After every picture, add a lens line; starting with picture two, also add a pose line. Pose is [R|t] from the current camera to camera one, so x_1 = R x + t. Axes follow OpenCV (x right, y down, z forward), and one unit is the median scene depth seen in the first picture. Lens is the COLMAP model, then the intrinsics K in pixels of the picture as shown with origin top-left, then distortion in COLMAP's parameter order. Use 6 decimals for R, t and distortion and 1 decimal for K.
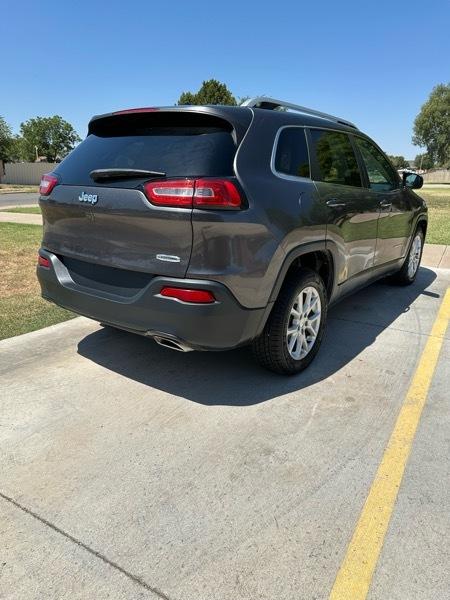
lens RADIAL K [[422.0, 0, 225.8], [0, 422.0, 300.0], [0, 0, 1]] dist [0.043983, -0.060620]
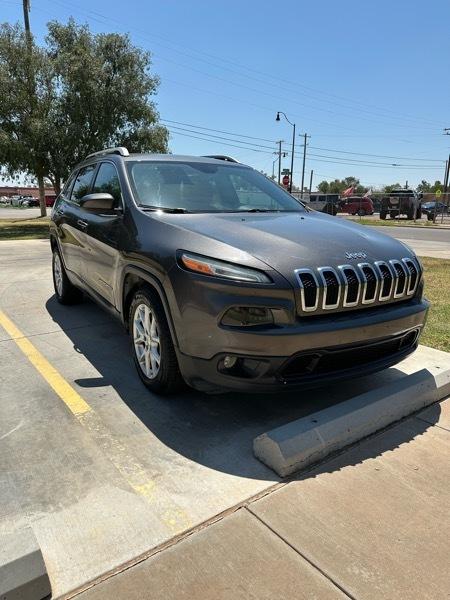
lens RADIAL K [[424.9, 0, 225.0], [0, 424.9, 300.0], [0, 0, 1]] dist [0.014505, -0.024142]
pose [[-0.379976, 0.194376, -0.904343, 1.630177], [-0.284283, 0.905815, 0.314139, -0.643254], [0.880228, 0.376454, -0.288930, 2.241895]]
